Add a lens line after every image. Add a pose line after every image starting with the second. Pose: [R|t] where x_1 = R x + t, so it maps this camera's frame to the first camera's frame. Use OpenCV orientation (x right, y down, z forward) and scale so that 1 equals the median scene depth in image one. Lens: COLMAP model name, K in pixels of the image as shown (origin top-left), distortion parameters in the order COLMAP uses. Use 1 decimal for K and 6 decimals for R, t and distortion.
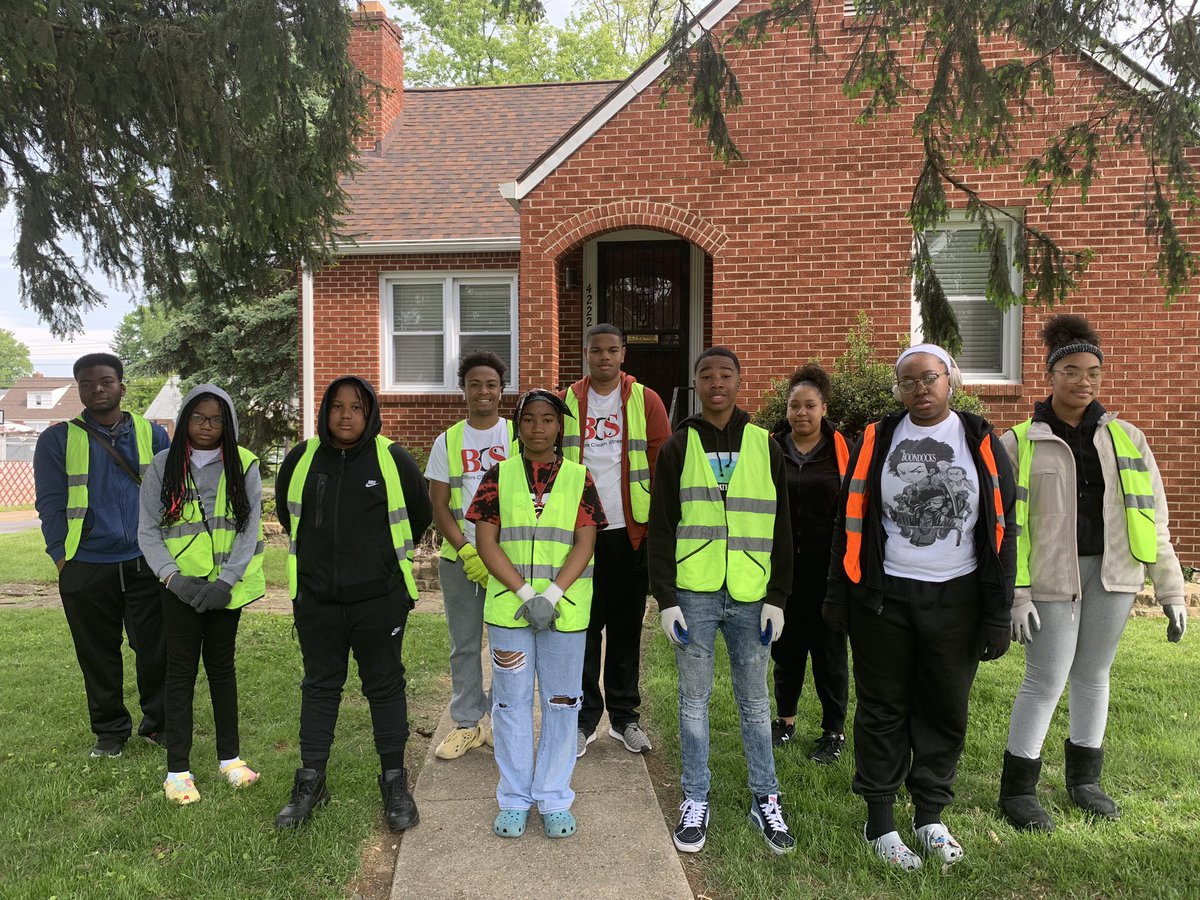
lens RADIAL K [[946.9, 0, 603.2], [0, 946.9, 449.1], [0, 0, 1]] dist [0.032206, -0.002523]
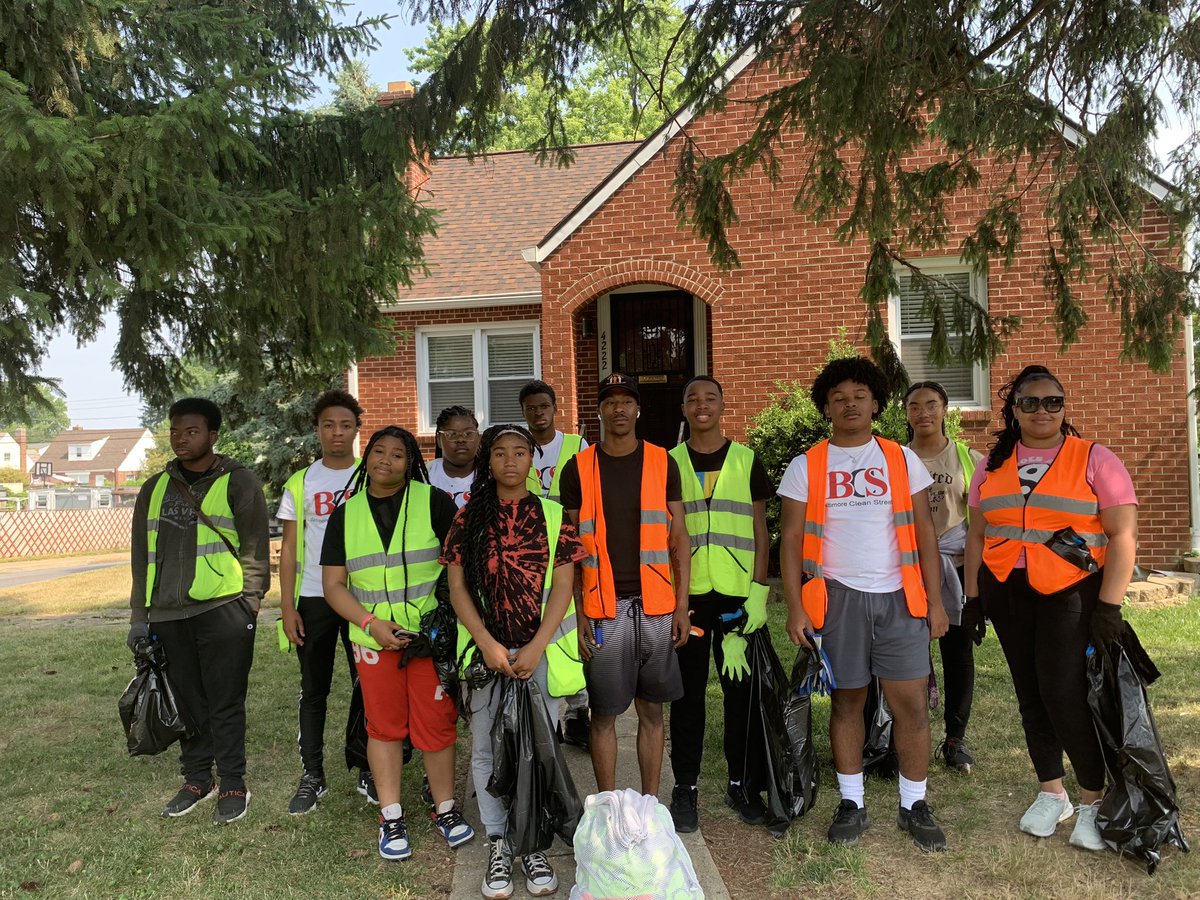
lens RADIAL K [[946.9, 0, 597.4], [0, 946.9, 447.7], [0, 0, 1]] dist [0.032206, -0.002523]
pose [[0.999144, -0.029558, -0.028939, 0.007254], [0.028396, 0.998805, -0.039776, 0.007761], [0.030081, 0.038921, 0.998789, -0.129654]]
